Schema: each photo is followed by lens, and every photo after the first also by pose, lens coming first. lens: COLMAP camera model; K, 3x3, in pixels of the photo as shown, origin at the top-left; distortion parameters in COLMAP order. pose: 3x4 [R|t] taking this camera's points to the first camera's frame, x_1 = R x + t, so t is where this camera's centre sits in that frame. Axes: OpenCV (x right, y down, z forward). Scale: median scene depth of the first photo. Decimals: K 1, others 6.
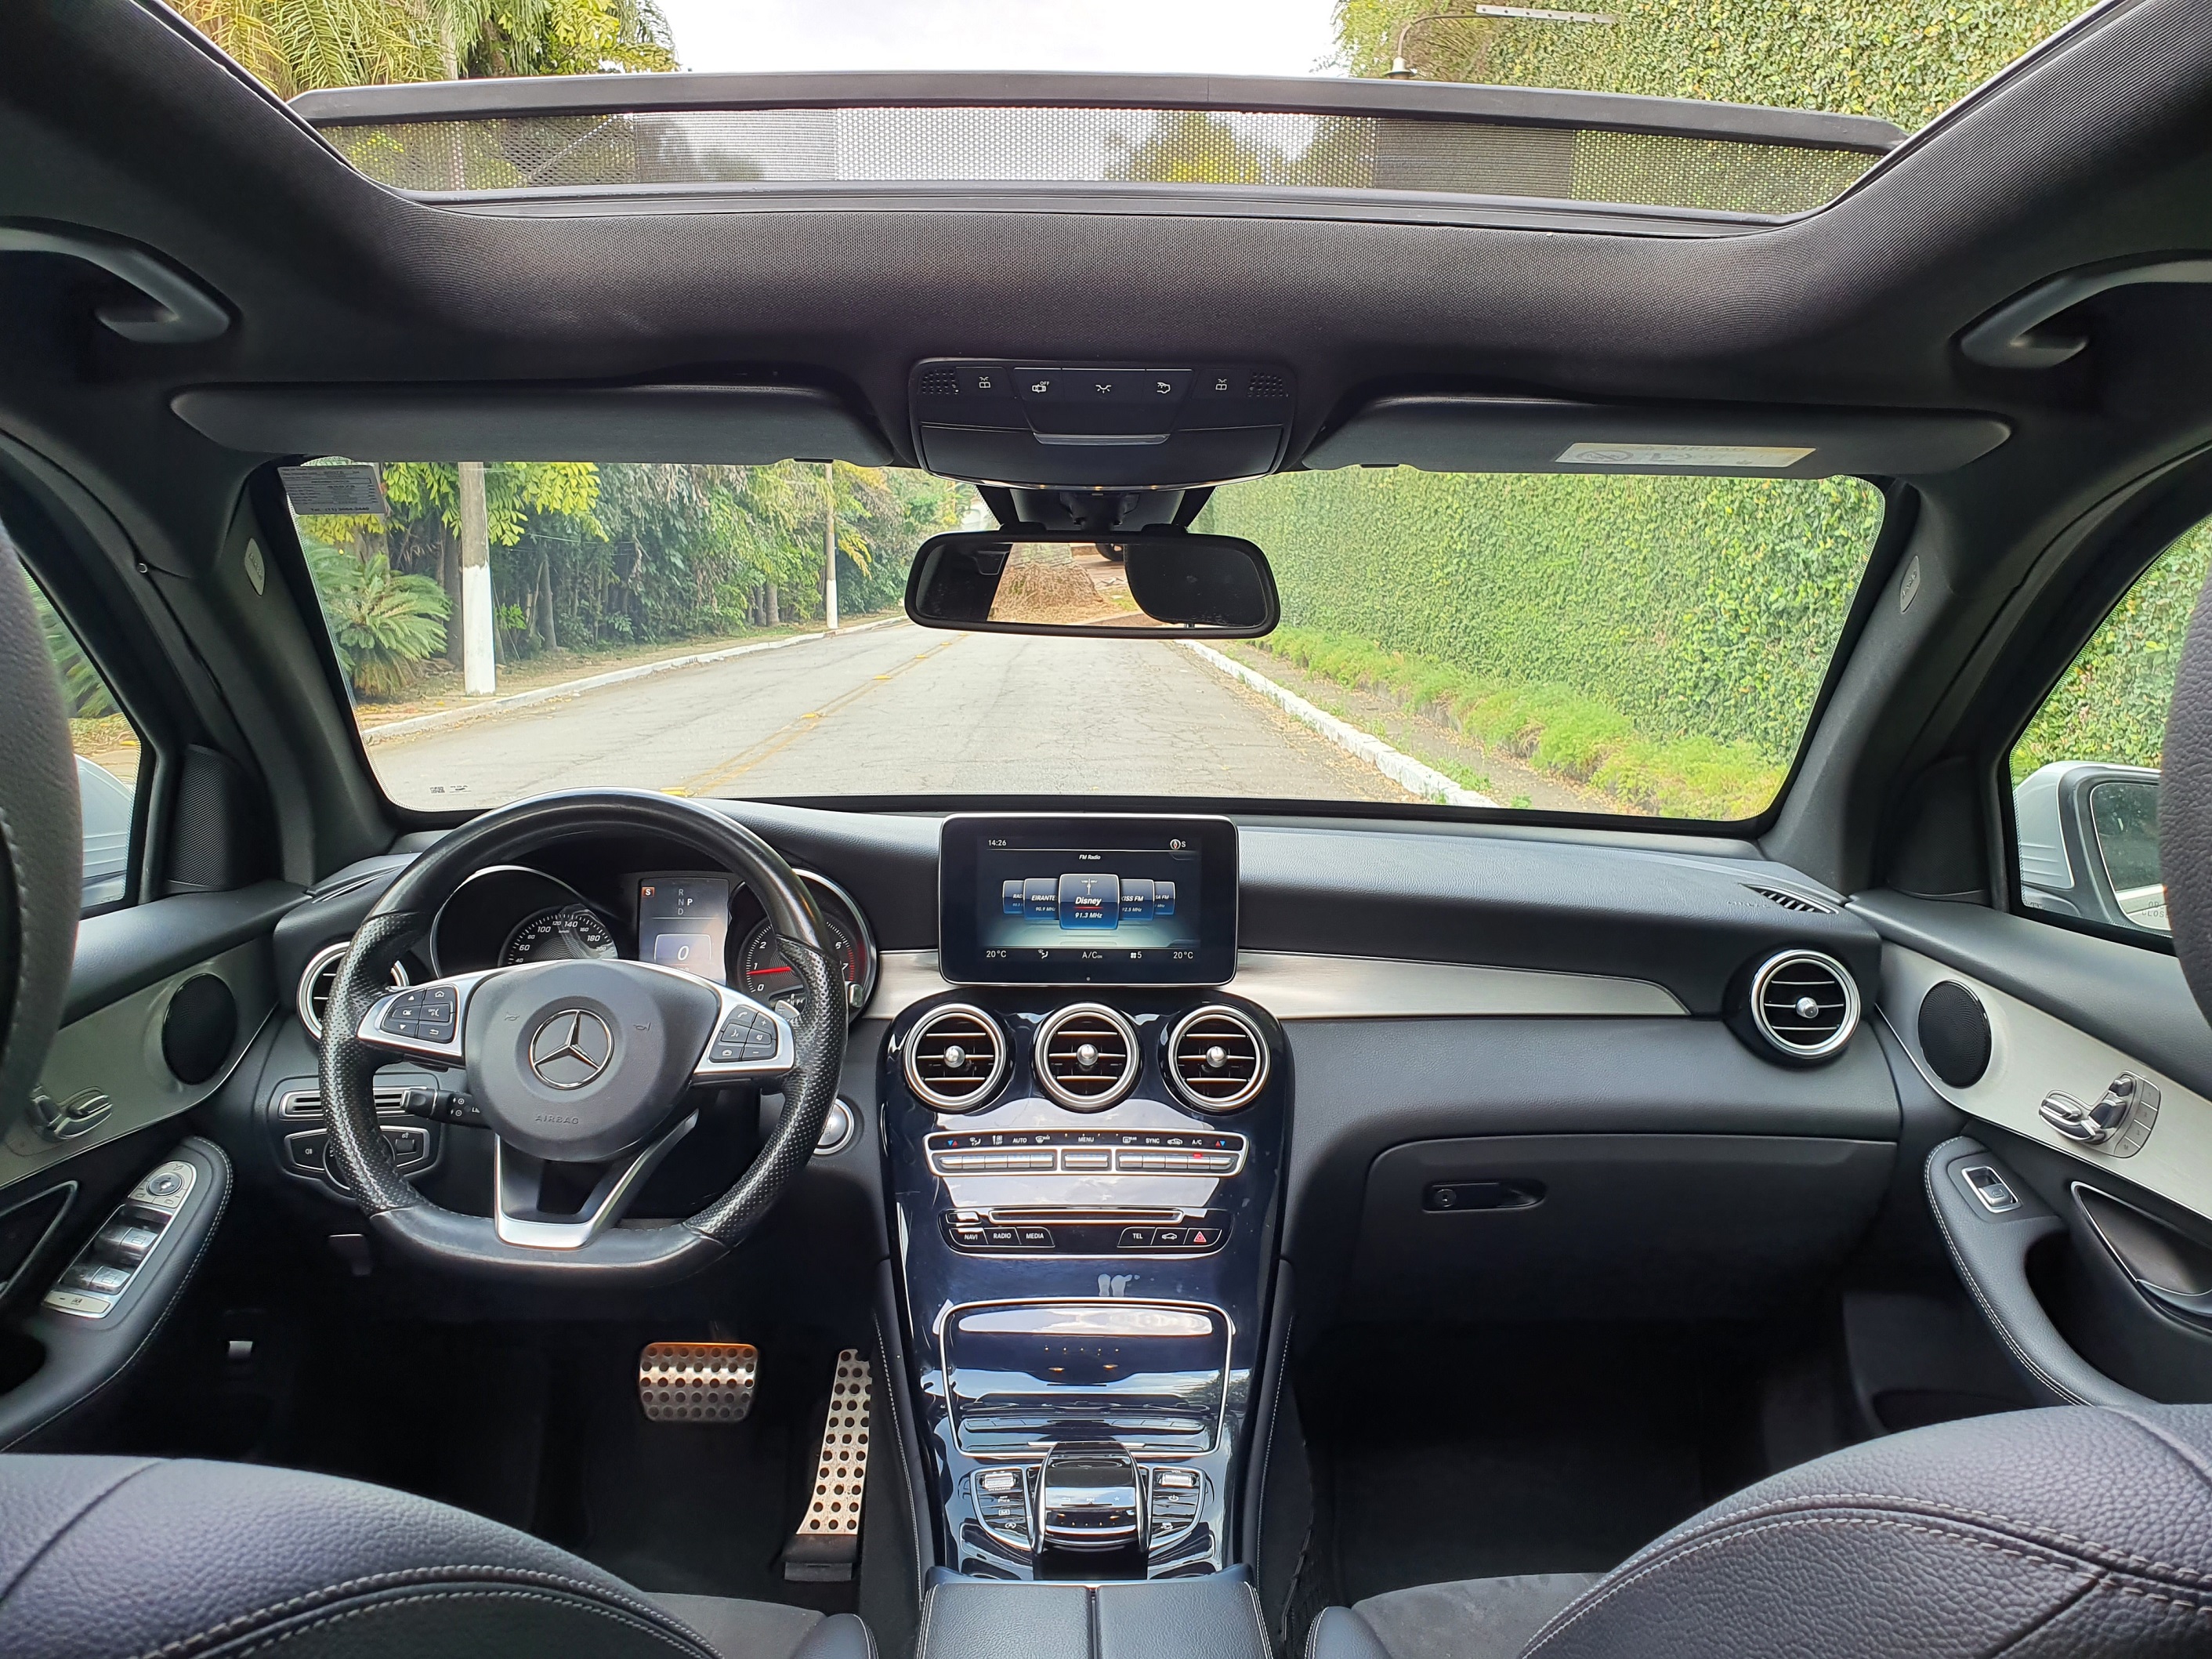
lens RADIAL K [[1760.9, 0, 1116.4], [0, 1760.9, 834.3], [0, 0, 1]] dist [0.008812, 0.023778]
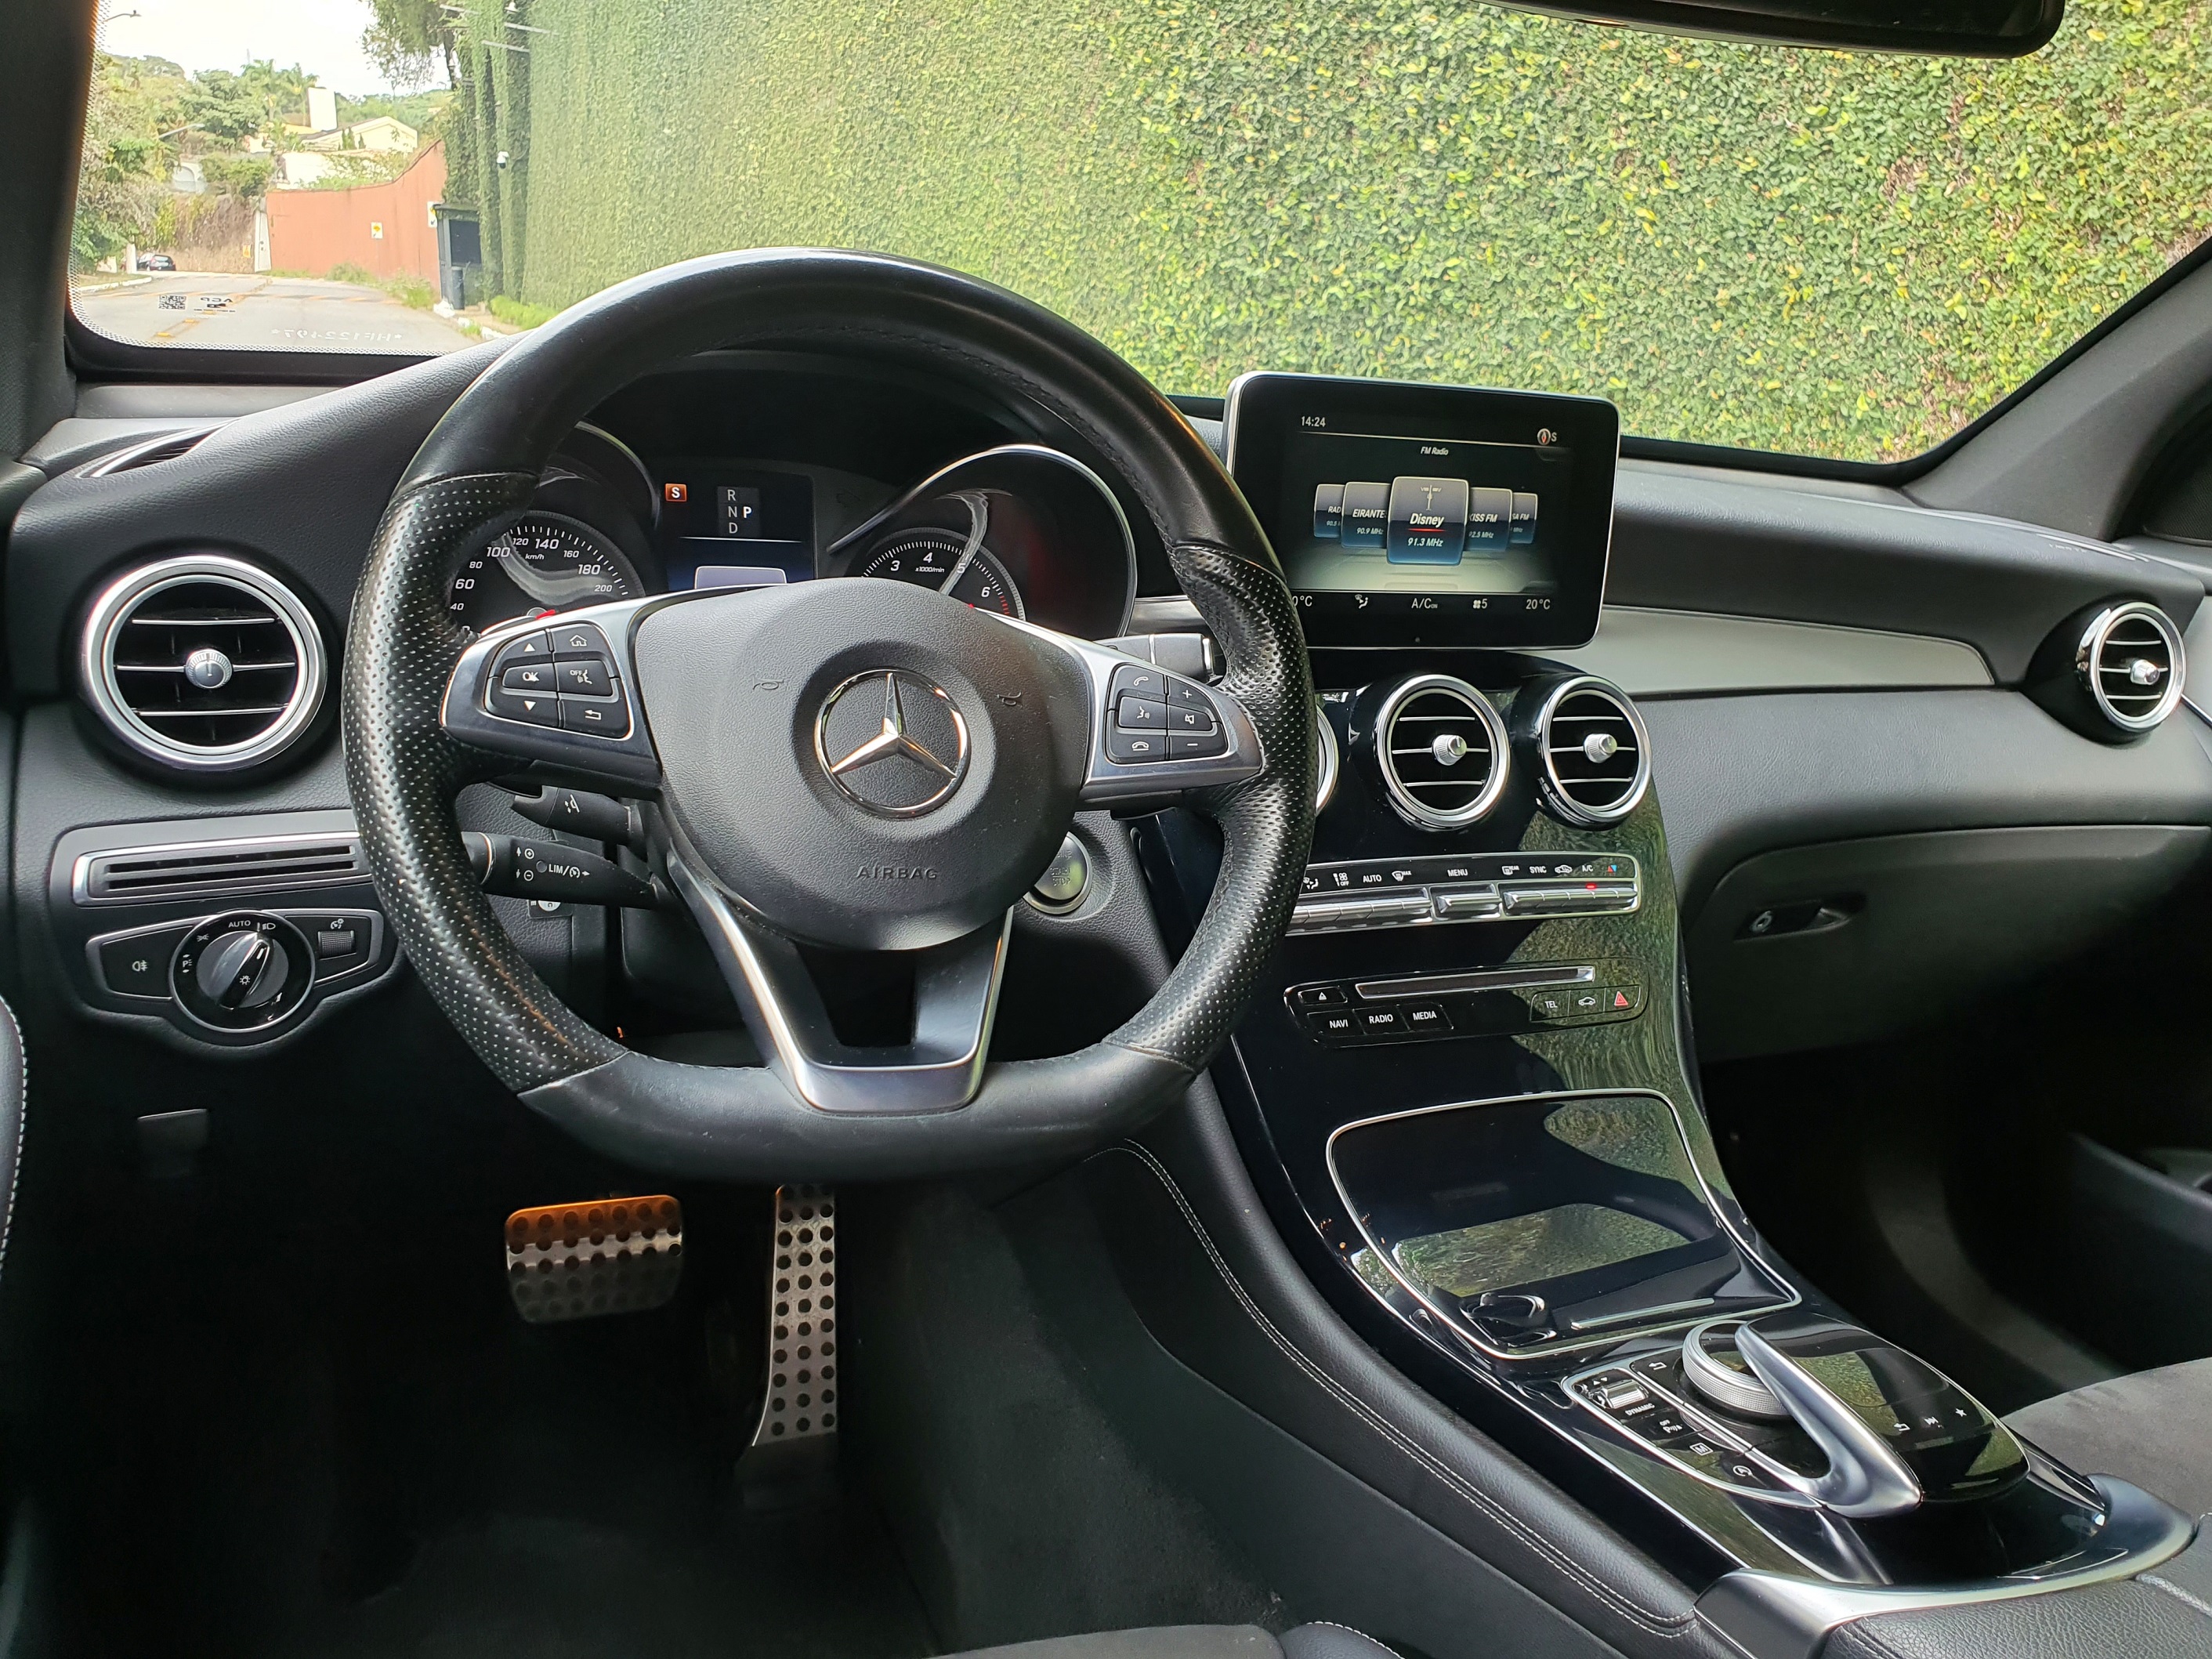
lens RADIAL K [[1760.9, 0, 1116.4], [0, 1760.9, 834.3], [0, 0, 1]] dist [0.008812, 0.023778]
pose [[0.926478, -0.039029, 0.374321, -0.377496], [-0.017853, 0.988931, 0.147299, 0.059262], [-0.375926, -0.143152, 0.915526, 0.417450]]
